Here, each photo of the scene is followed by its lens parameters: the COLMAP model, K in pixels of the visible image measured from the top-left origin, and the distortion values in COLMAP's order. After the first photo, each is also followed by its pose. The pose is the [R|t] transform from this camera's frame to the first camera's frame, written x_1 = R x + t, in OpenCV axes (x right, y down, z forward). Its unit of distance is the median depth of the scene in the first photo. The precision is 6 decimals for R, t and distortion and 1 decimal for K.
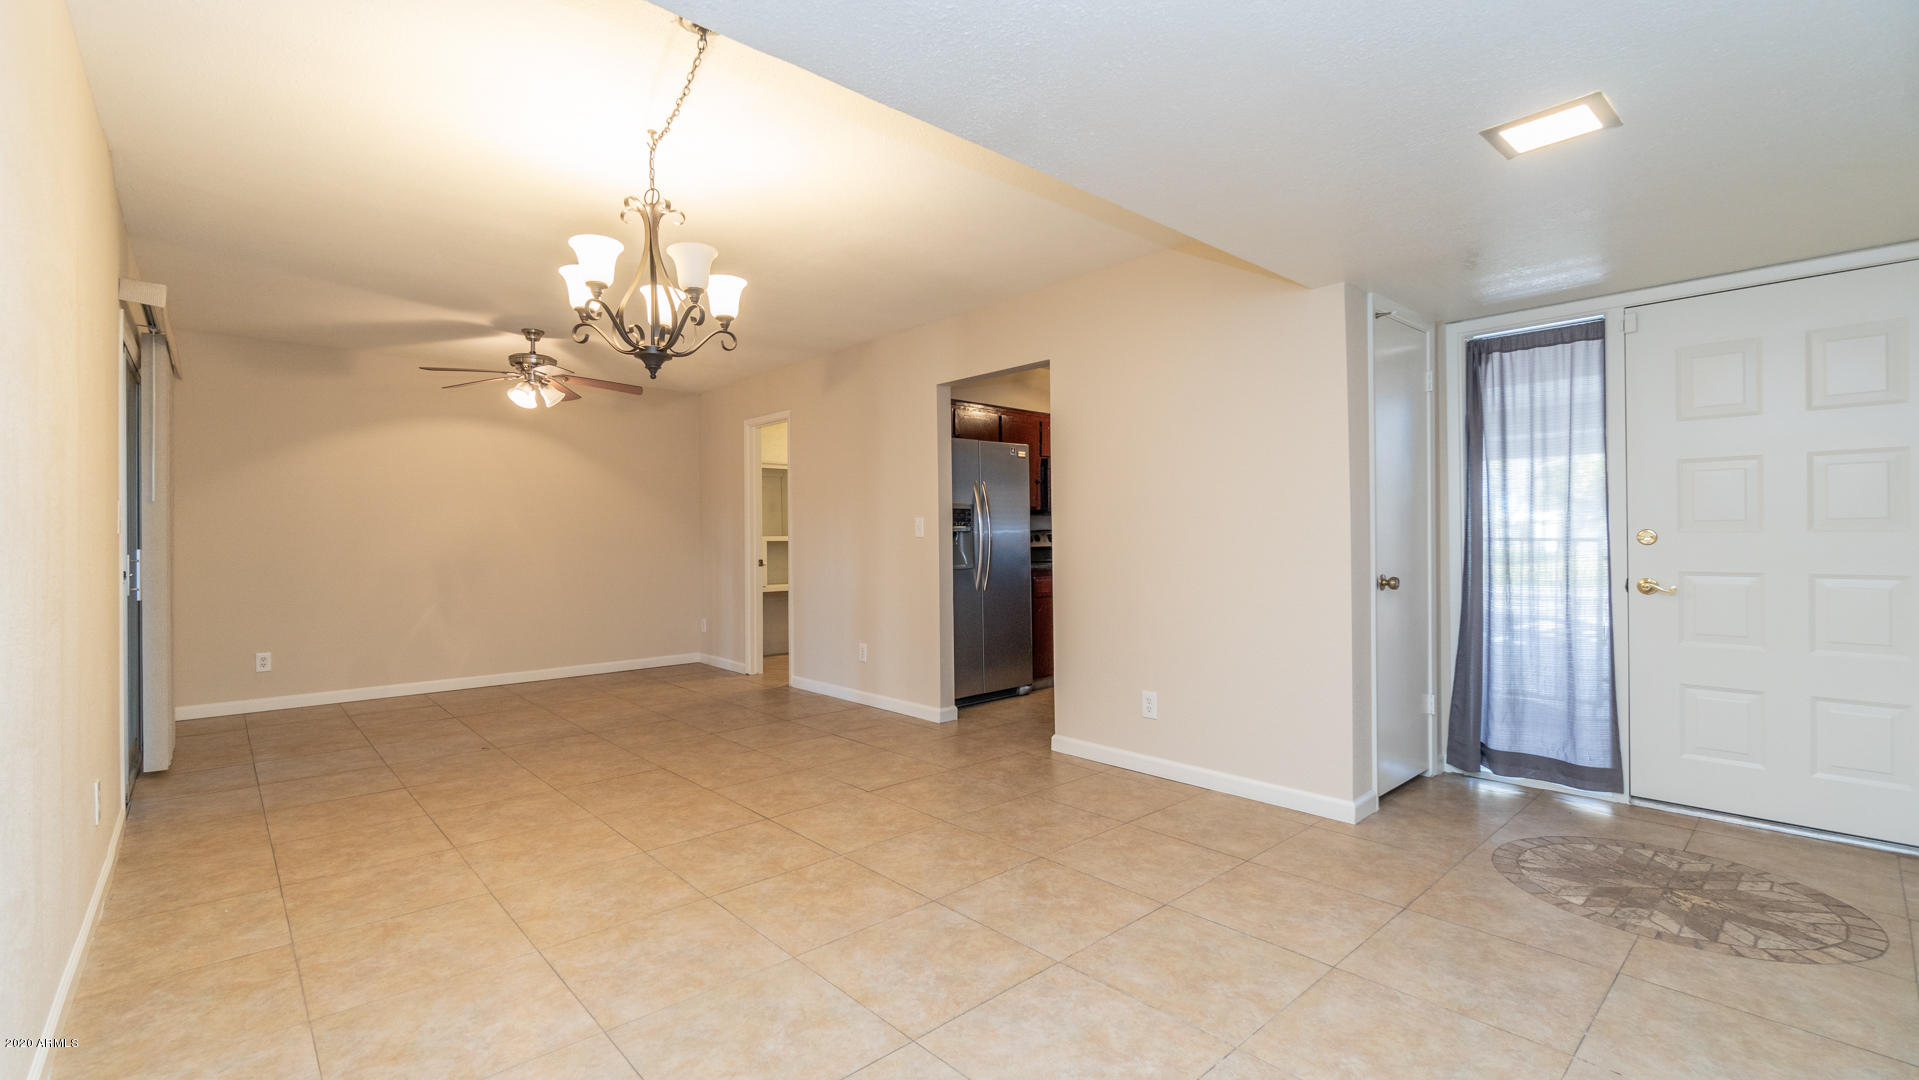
lens RADIAL K [[823.1, 0, 936.6], [0, 823.1, 537.6], [0, 0, 1]] dist [-0.001197, -0.000592]
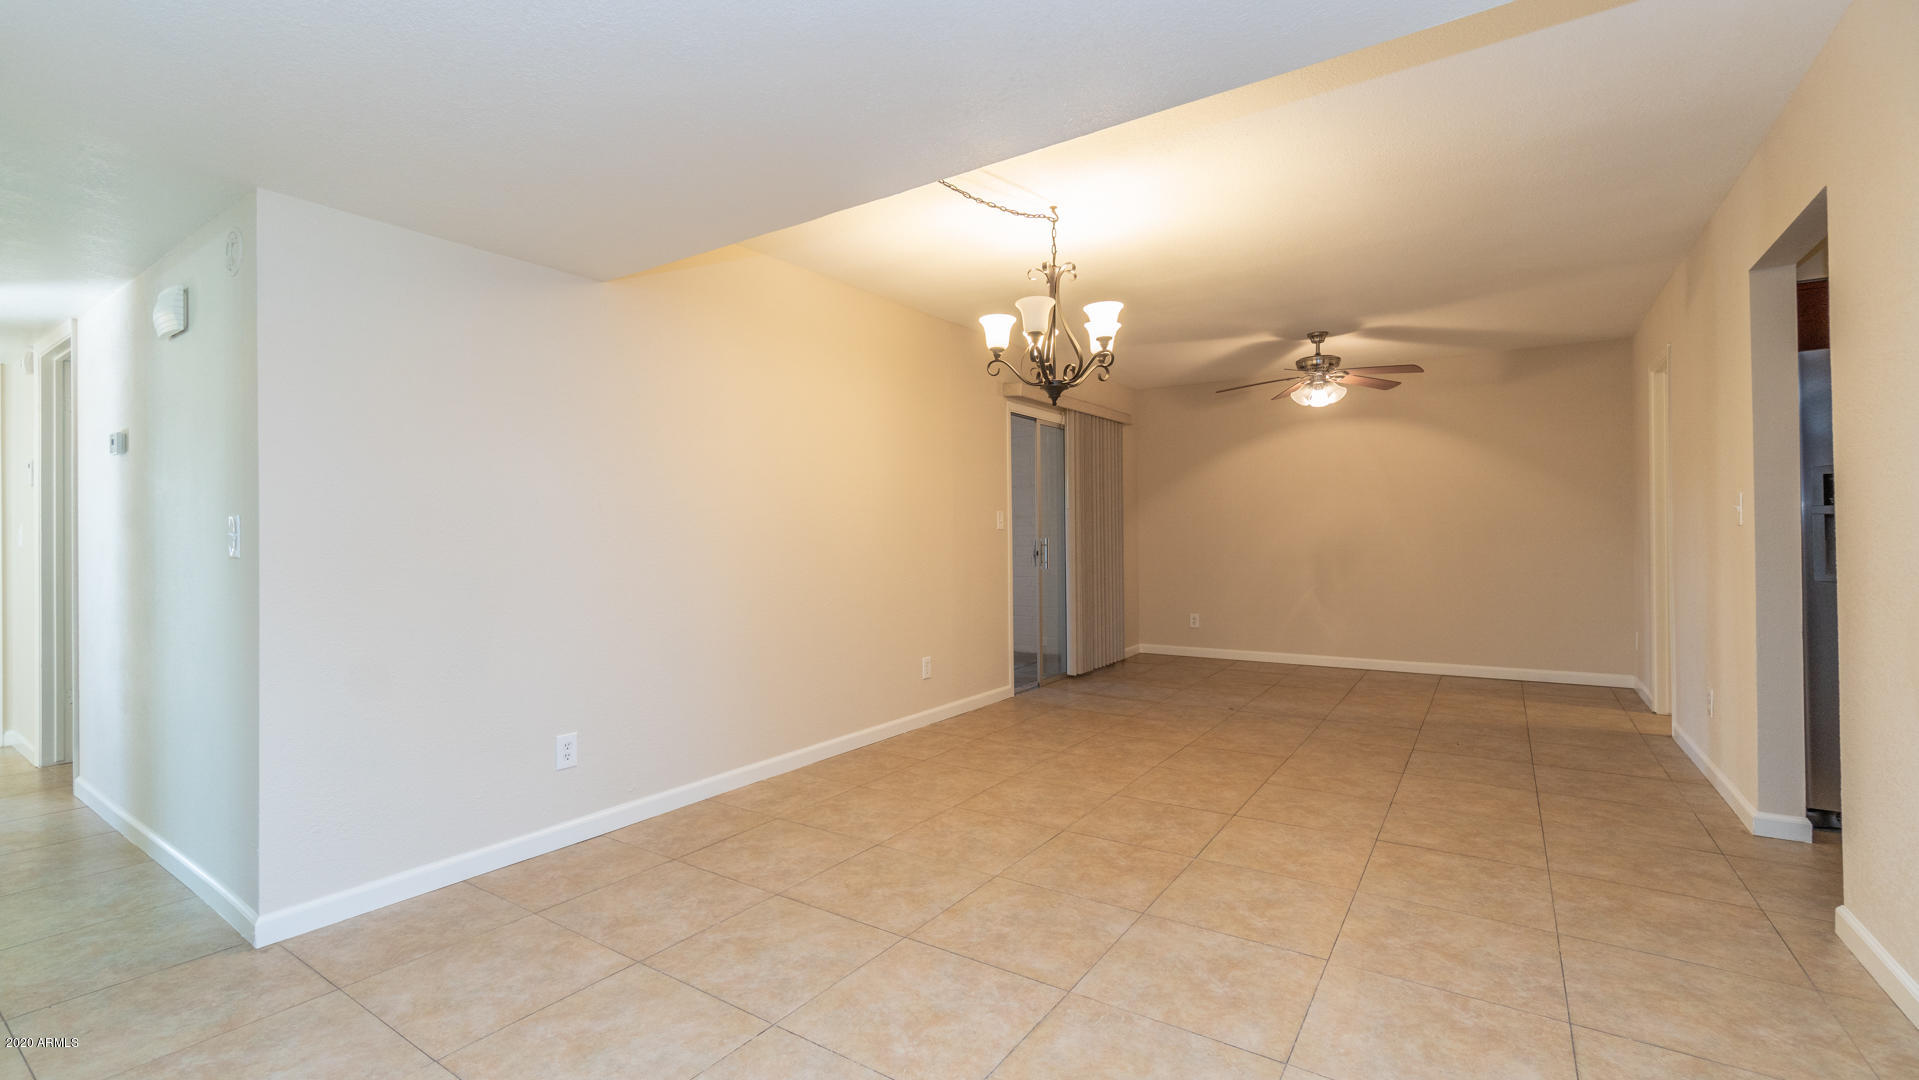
lens RADIAL K [[823.1, 0, 936.6], [0, 823.1, 537.6], [0, 0, 1]] dist [-0.001197, -0.000592]
pose [[0.241202, 0.006693, -0.970452, 0.692949], [0.007152, 0.999937, 0.008674, -0.002019], [0.970449, -0.009033, 0.241139, 0.438737]]
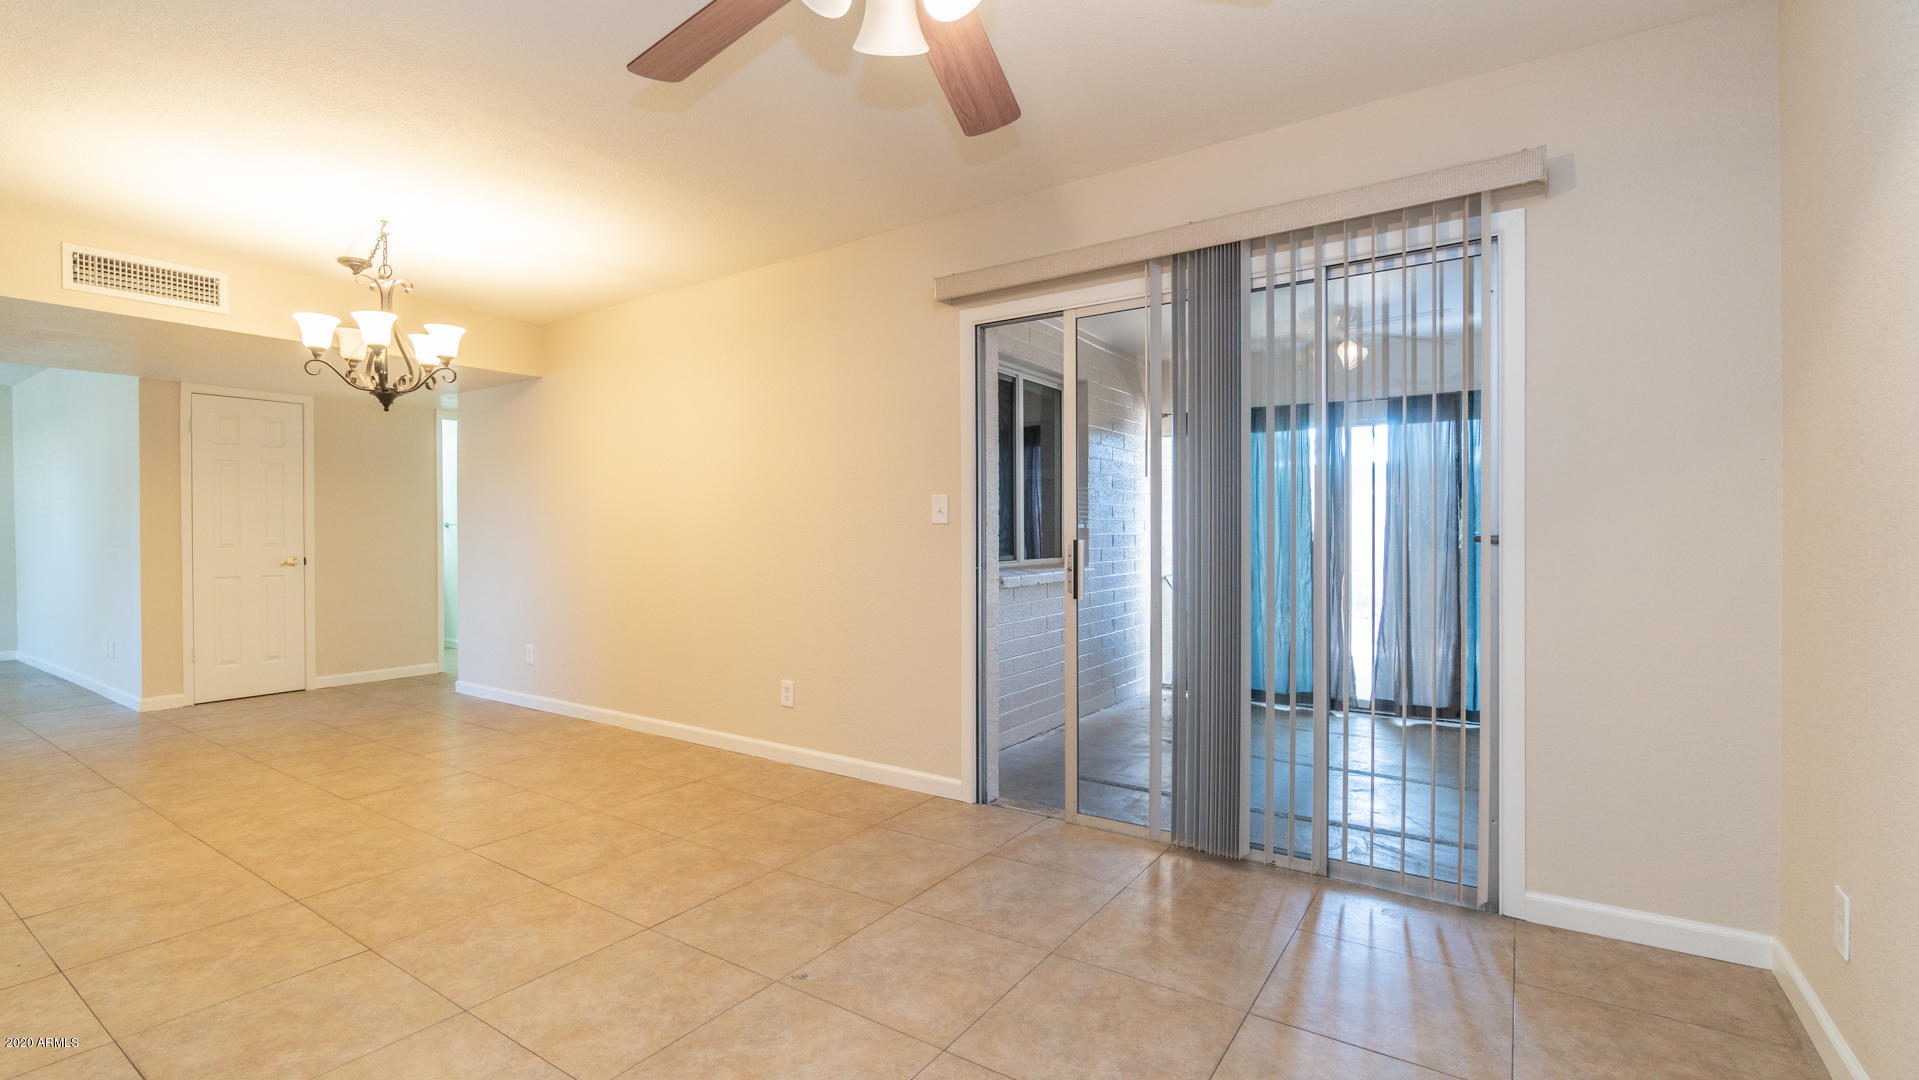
lens RADIAL K [[823.1, 0, 936.6], [0, 823.1, 537.6], [0, 0, 1]] dist [-0.001197, -0.000592]
pose [[-0.969035, 0.012315, -0.246615, -0.727282], [0.010764, 0.999913, 0.007637, 0.008423], [0.246688, 0.004746, -0.969083, 2.083905]]
